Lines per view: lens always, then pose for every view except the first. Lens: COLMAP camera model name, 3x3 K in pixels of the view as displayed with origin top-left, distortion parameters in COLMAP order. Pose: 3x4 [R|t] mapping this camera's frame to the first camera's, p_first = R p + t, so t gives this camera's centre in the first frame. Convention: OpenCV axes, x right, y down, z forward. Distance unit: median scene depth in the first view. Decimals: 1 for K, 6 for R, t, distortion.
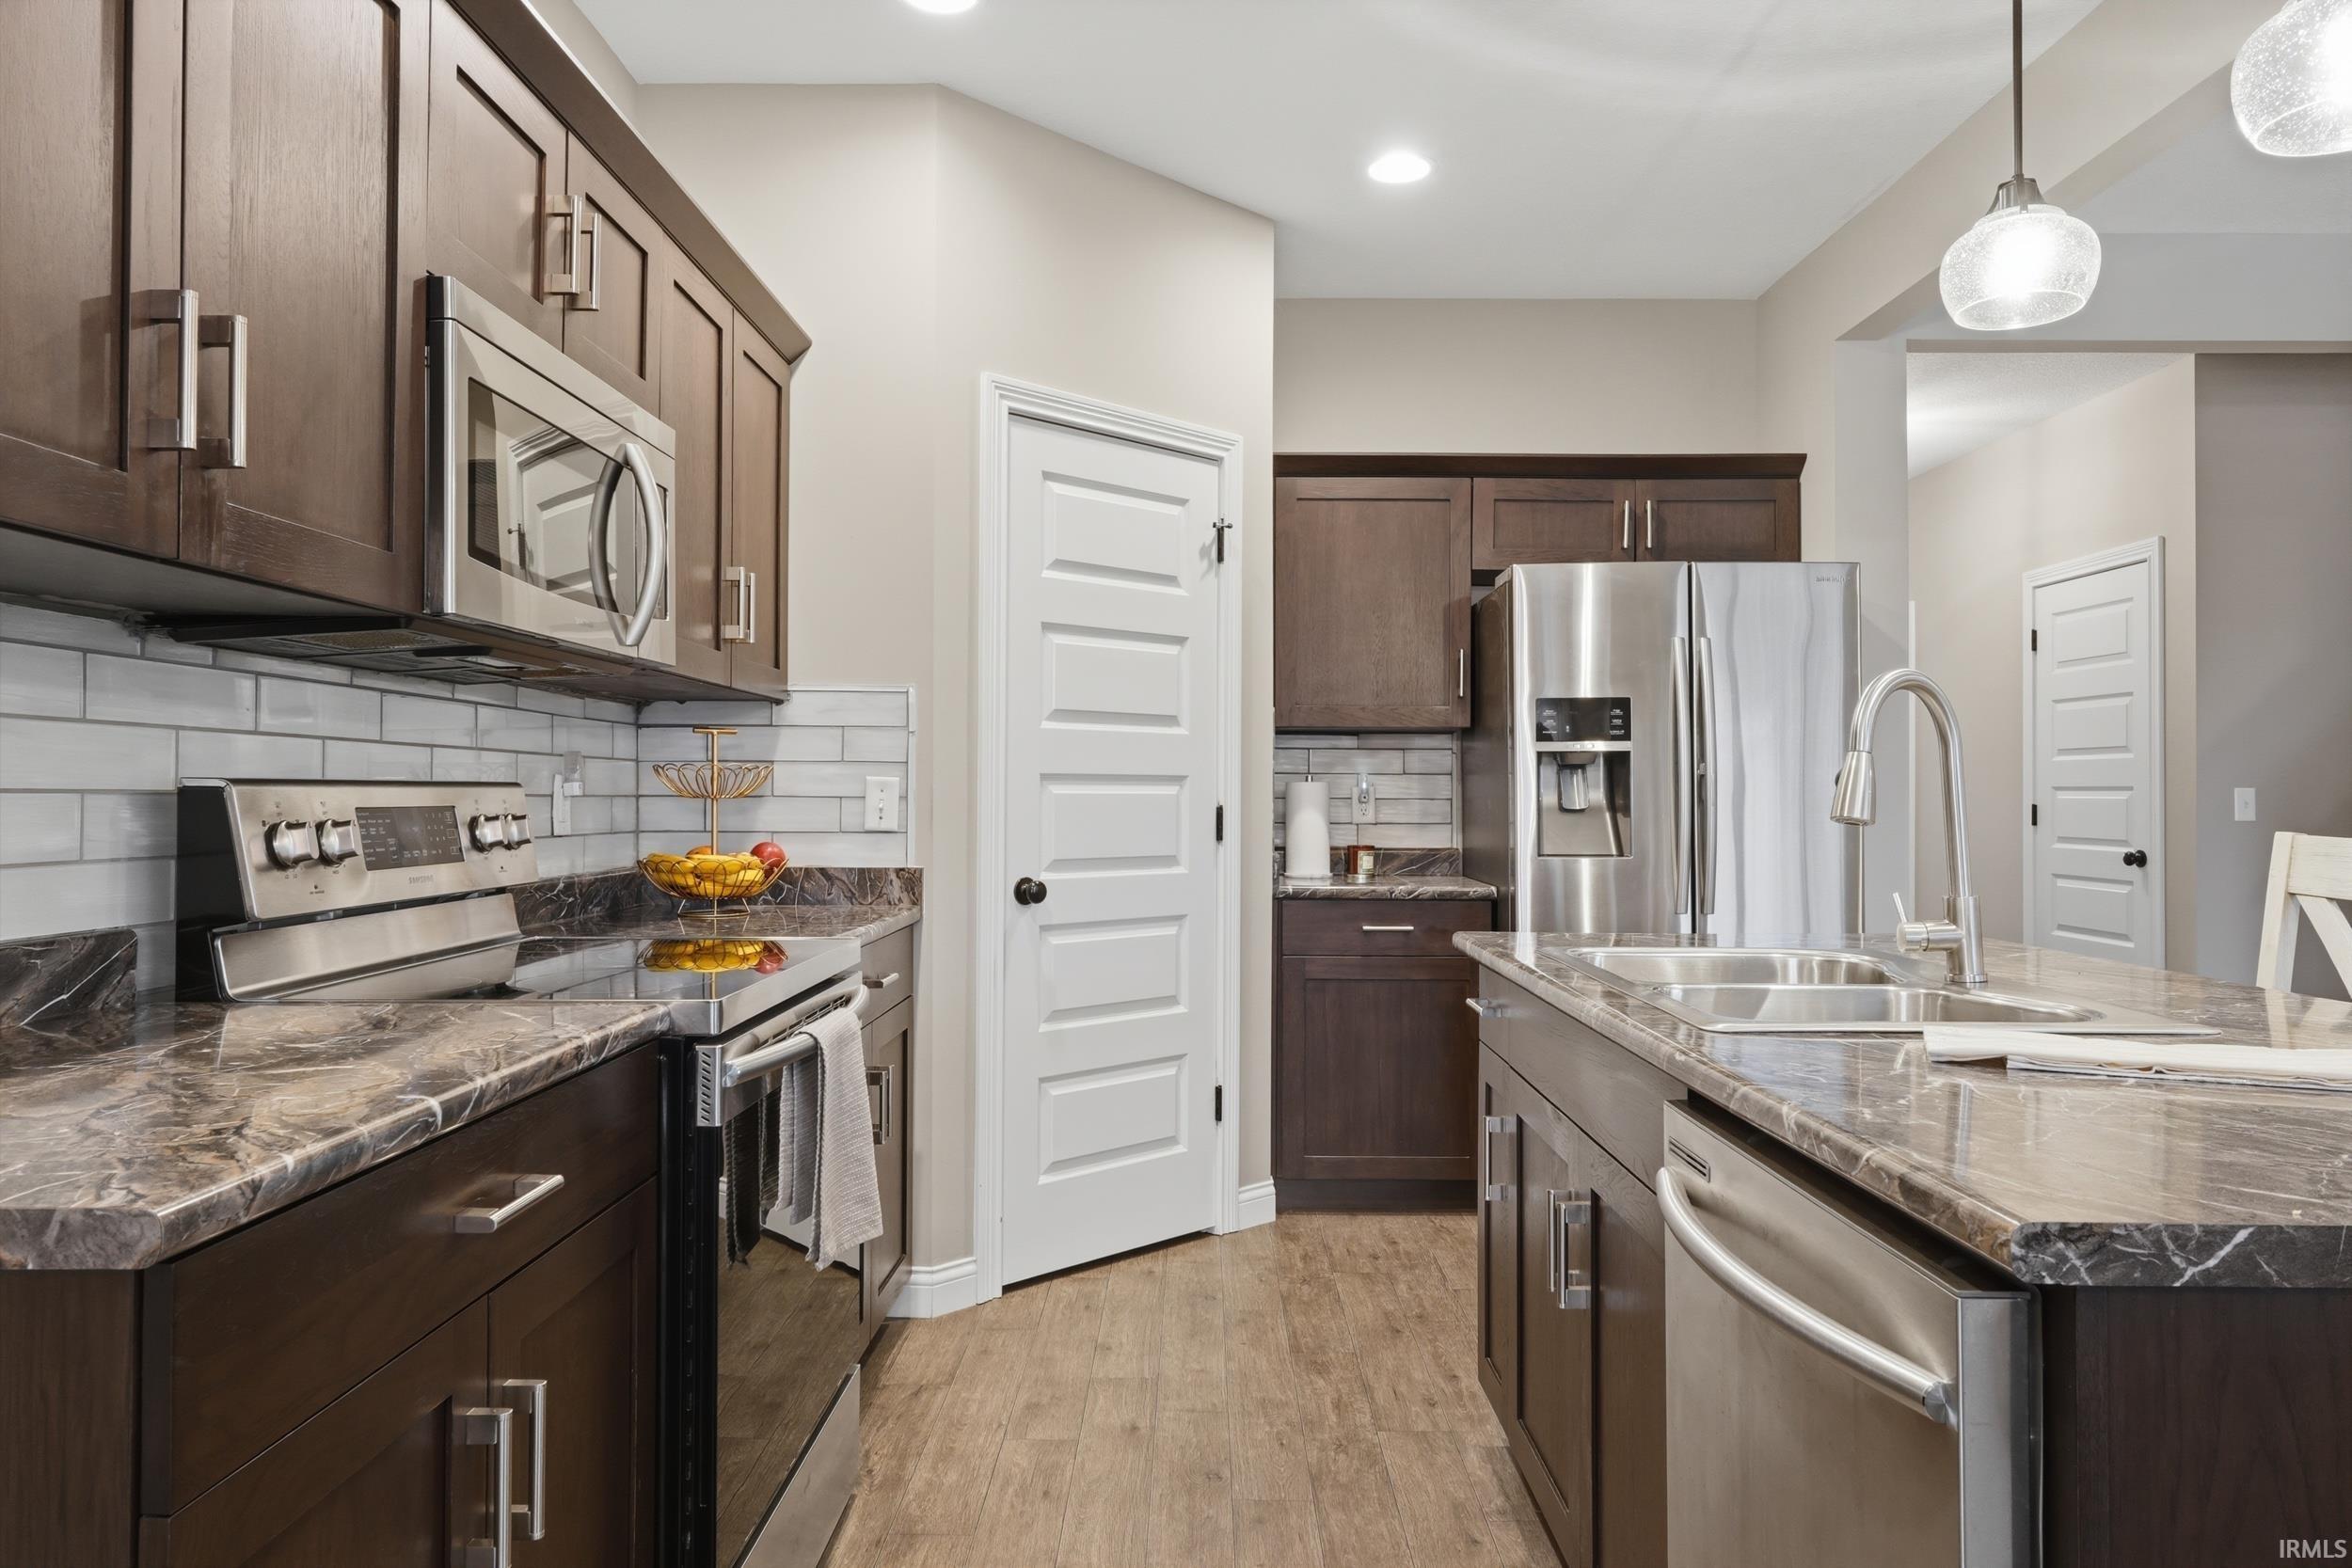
lens RADIAL K [[1507.3, 0, 1180.2], [0, 1507.3, 782.8], [0, 0, 1]] dist [0.008471, 0.000734]
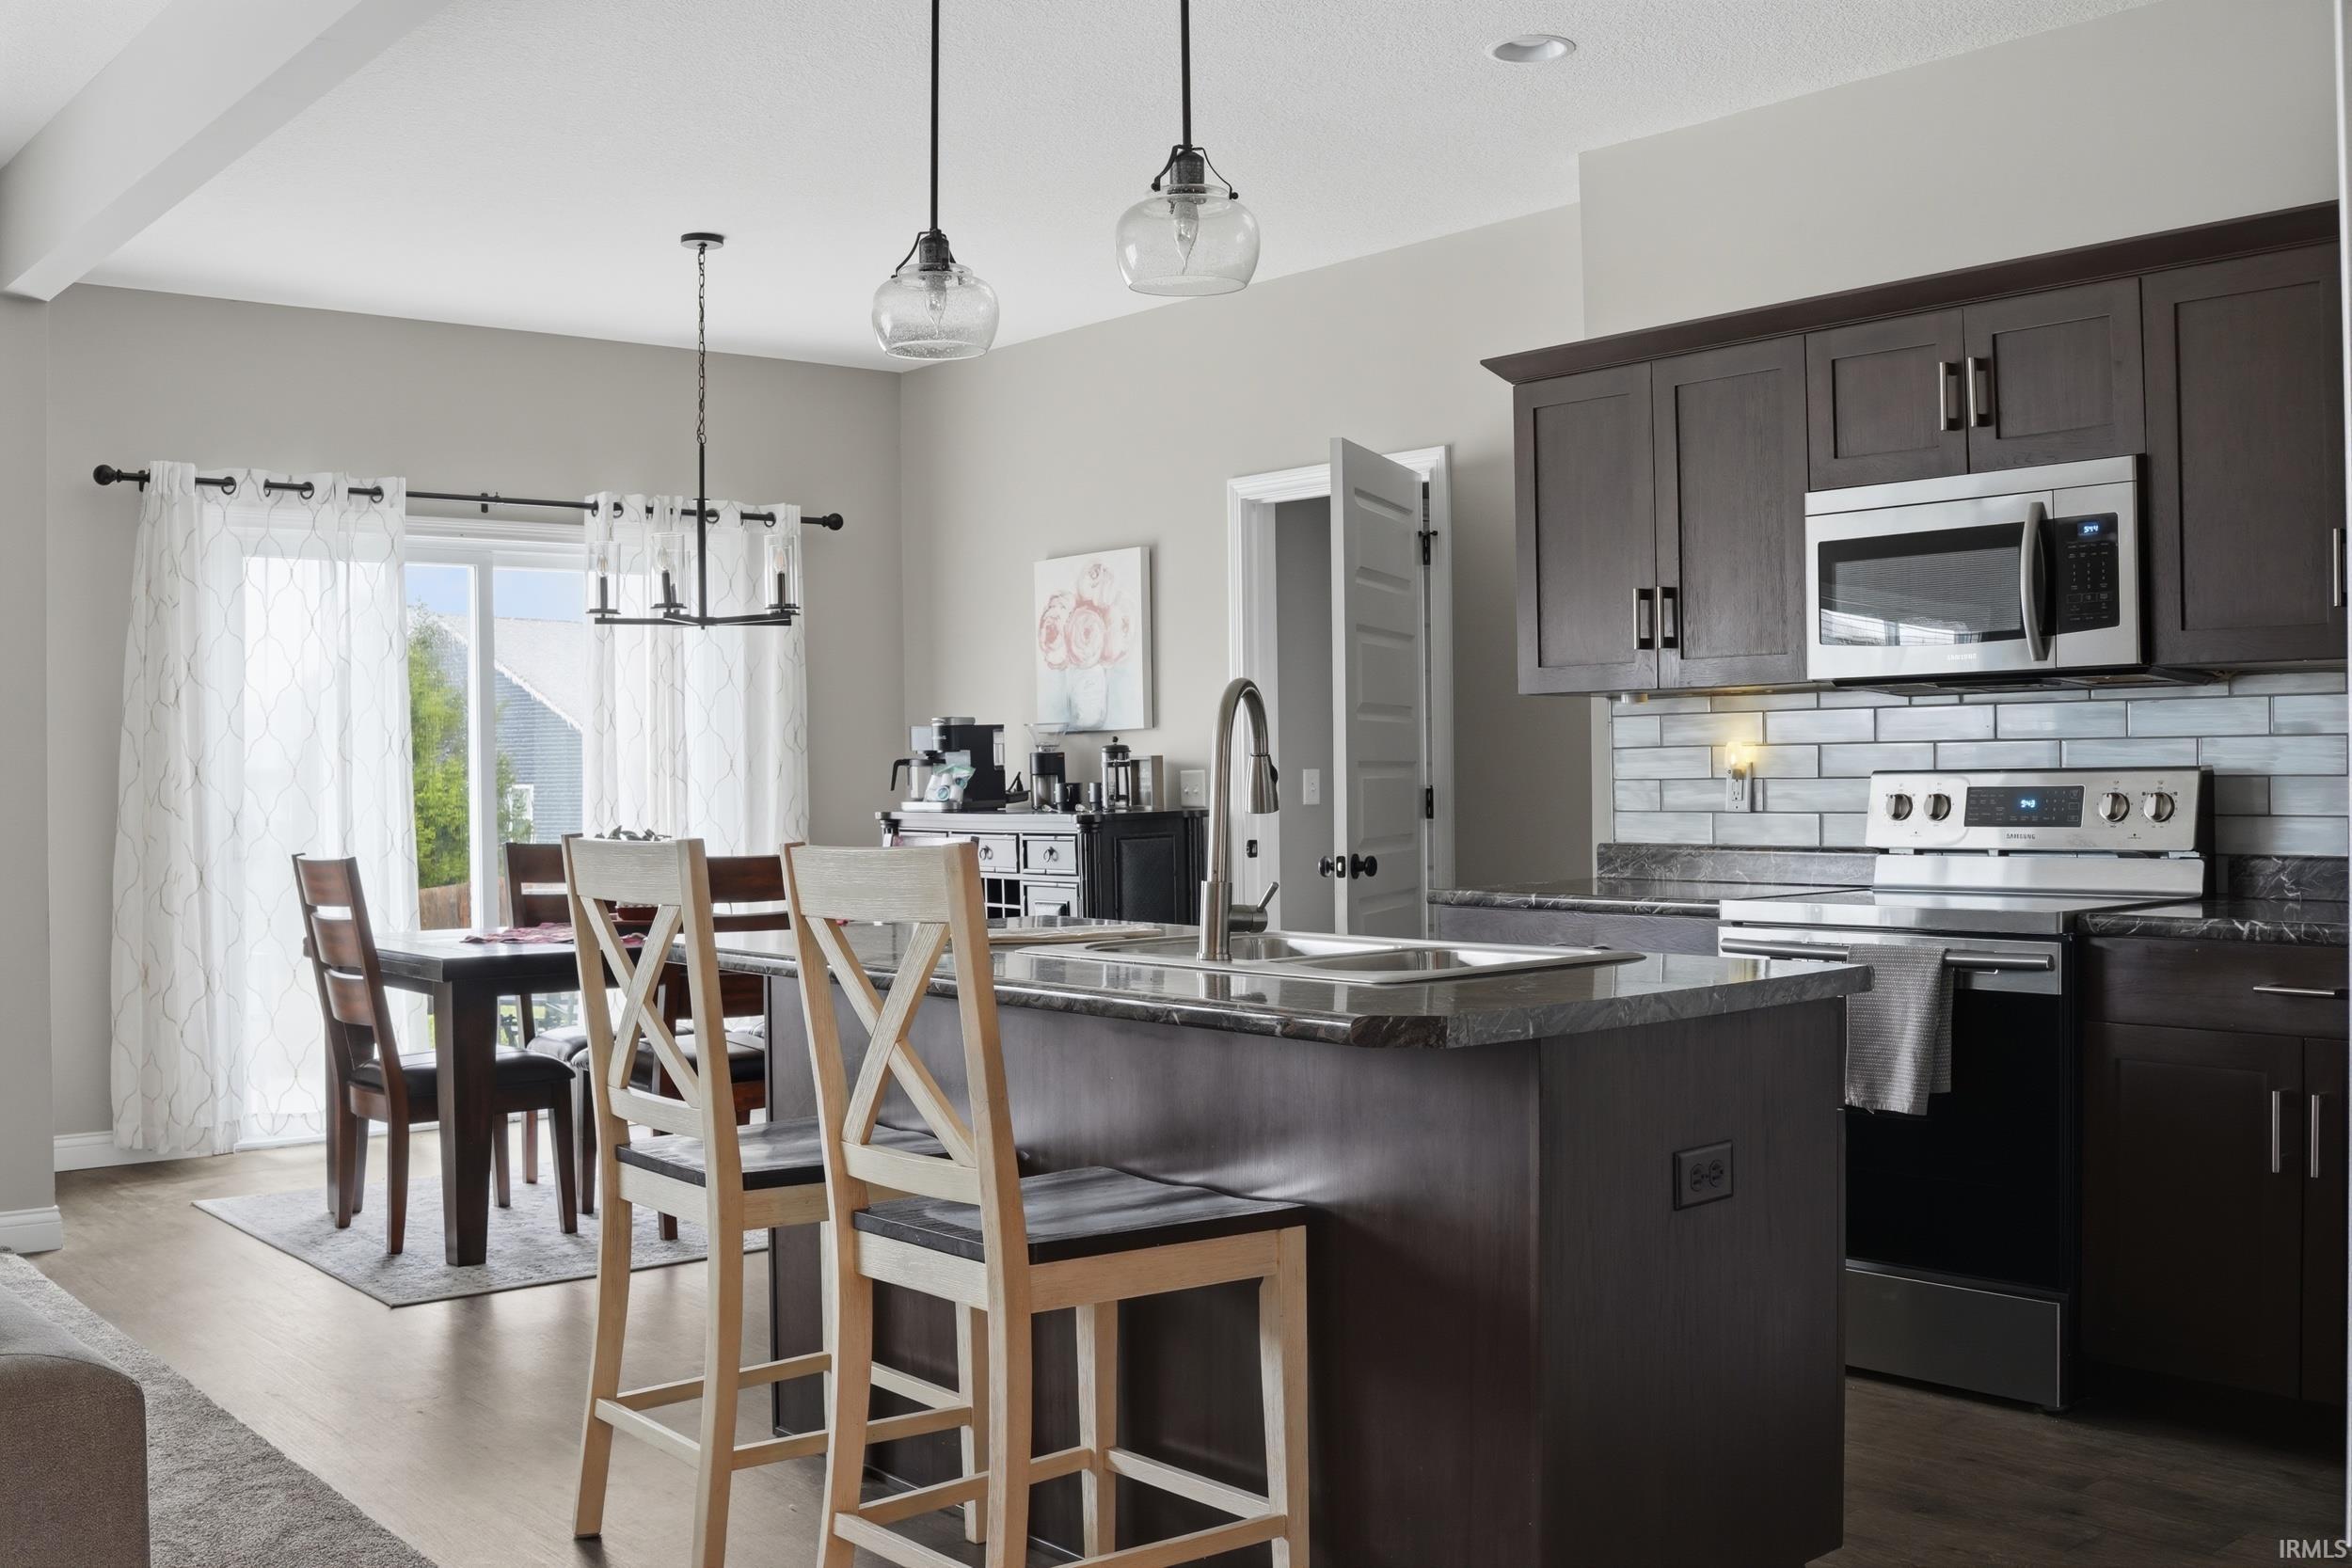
lens RADIAL K [[2284.2, 0, 1177.1], [0, 2284.2, 785.6], [0, 0, 1]] dist [-0.125038, 0.000000]
pose [[-0.756875, 0.001018, -0.653559, 0.904749], [0.009567, 0.999909, -0.009521, 0.016696], [0.653490, -0.013459, -0.756815, 1.245105]]
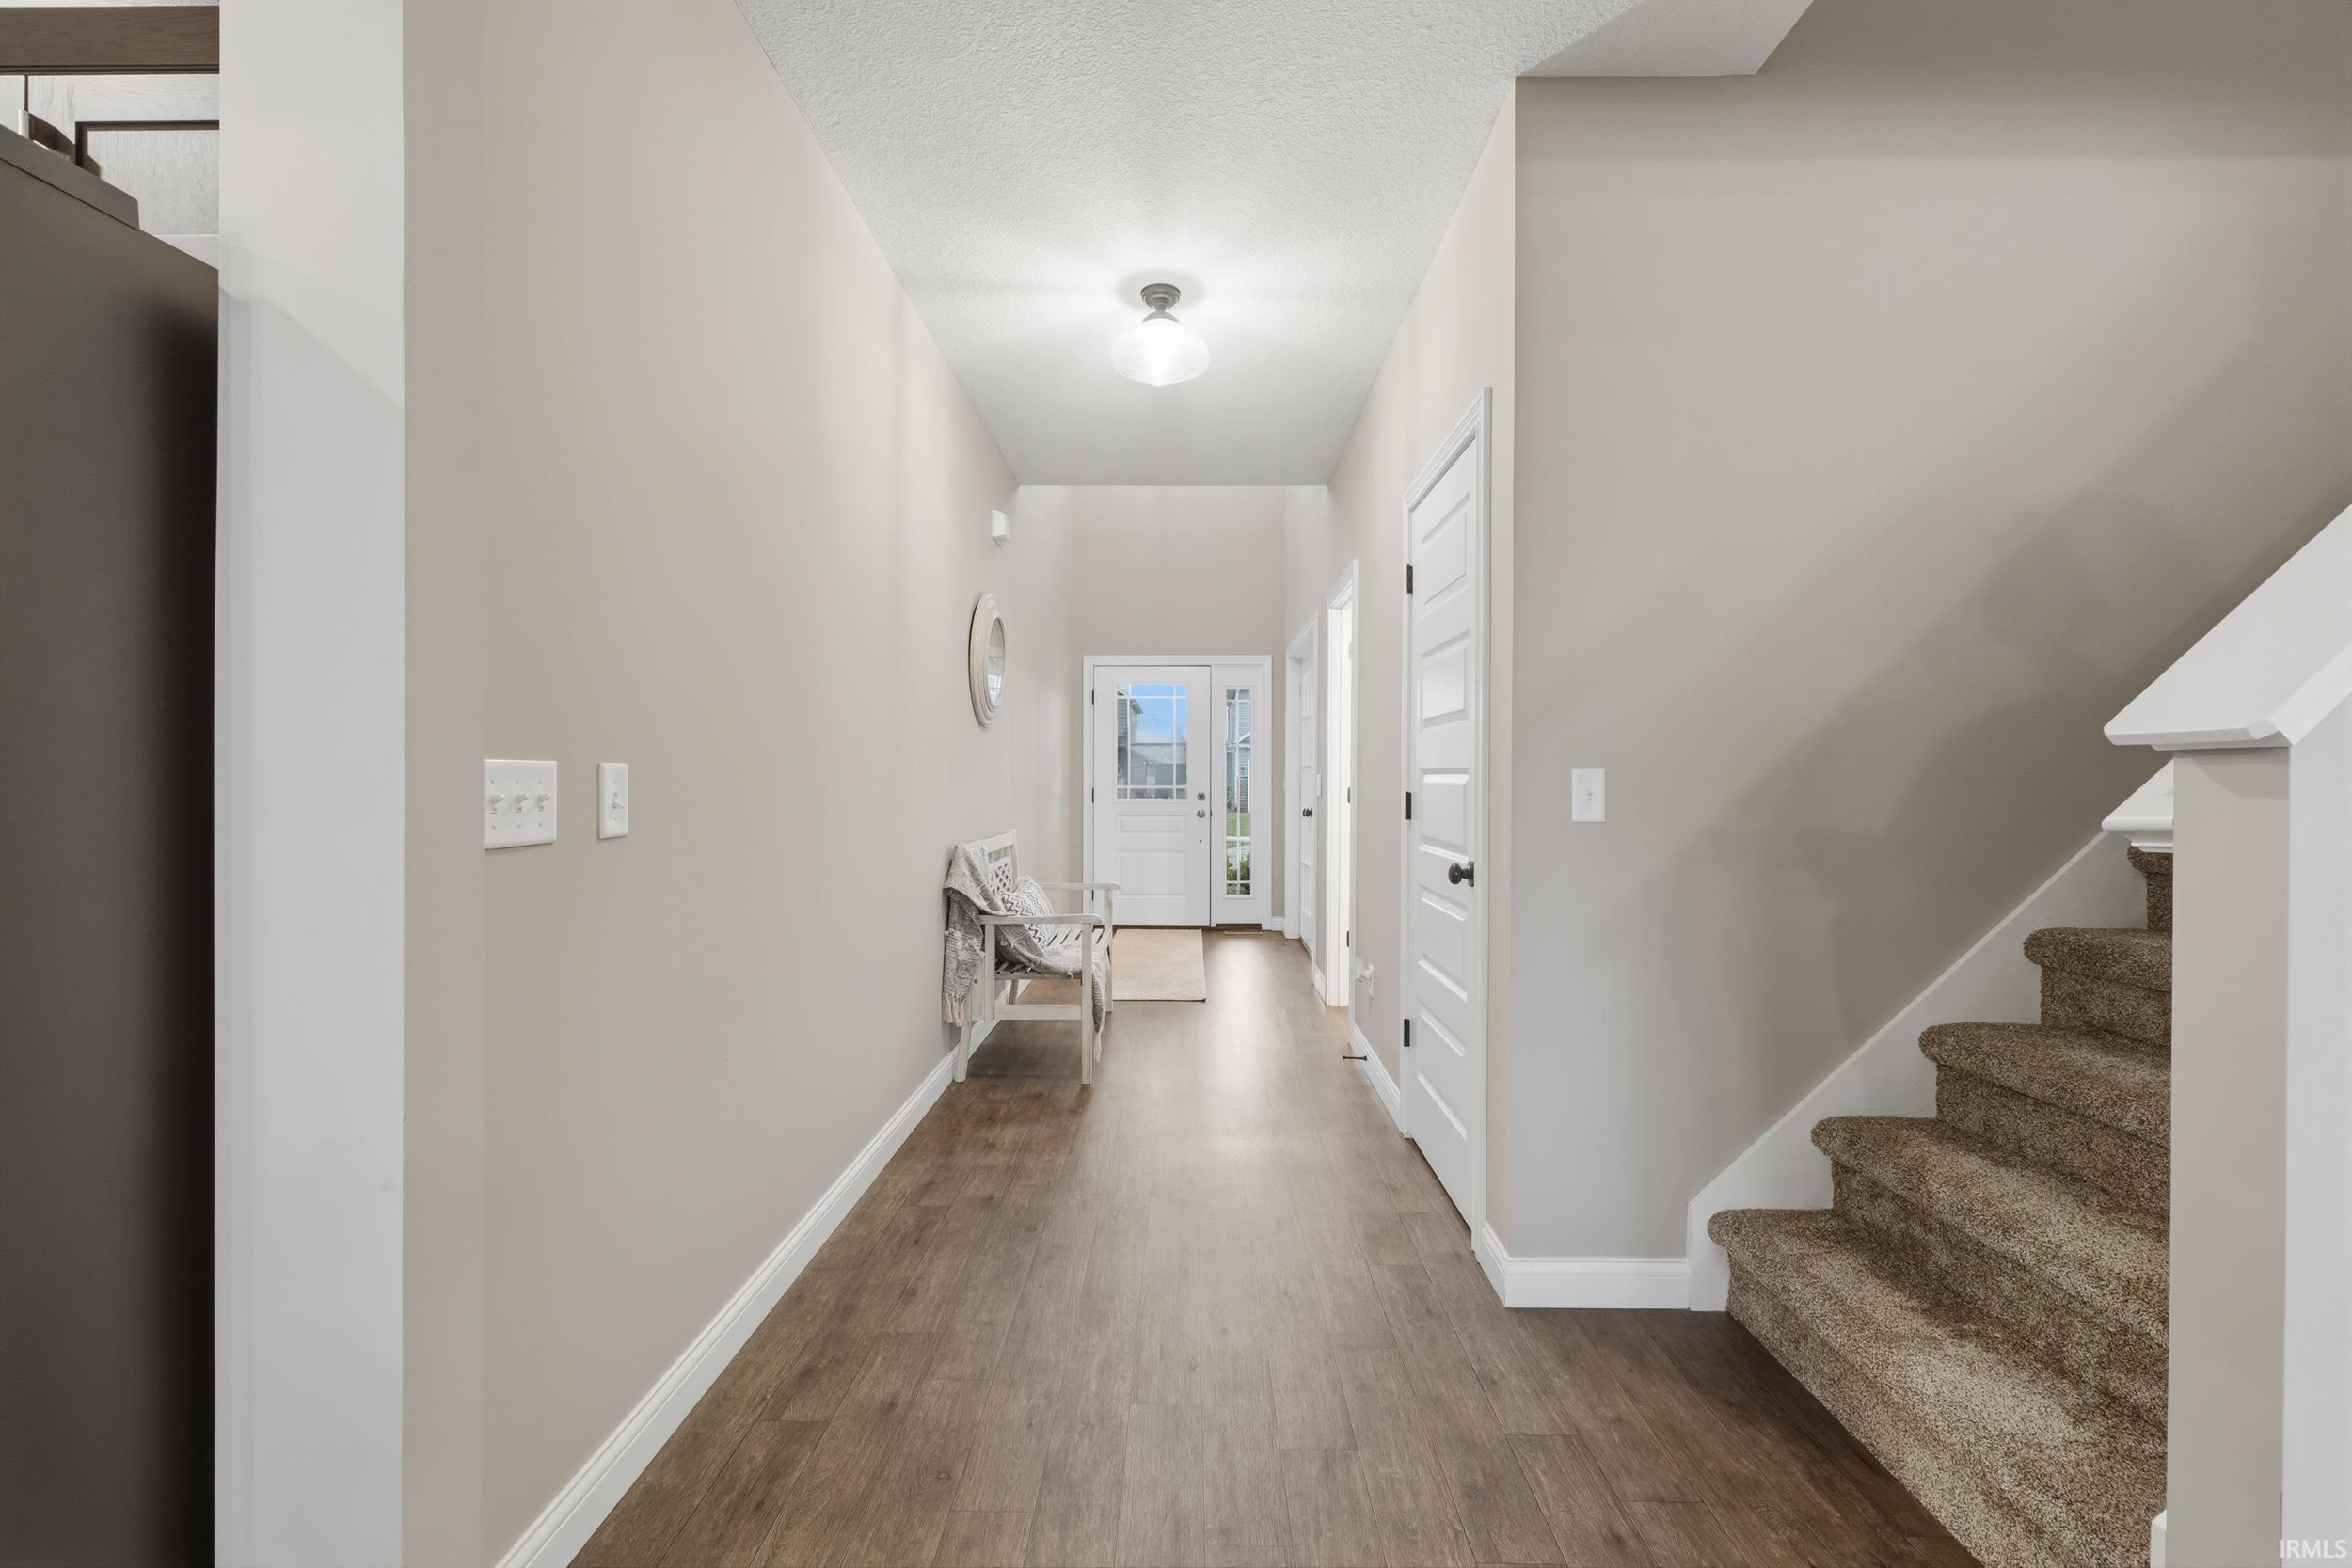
lens RADIAL K [[991.2, 0, 1191.8], [0, 991.2, 778.0], [0, 0, 1]] dist [0.005714, -0.002950]
pose [[0.999973, 0.000578, 0.007258, 0.791147], [-0.000626, 0.999979, 0.006521, 0.006706], [-0.007254, -0.006526, 0.999952, 0.870785]]
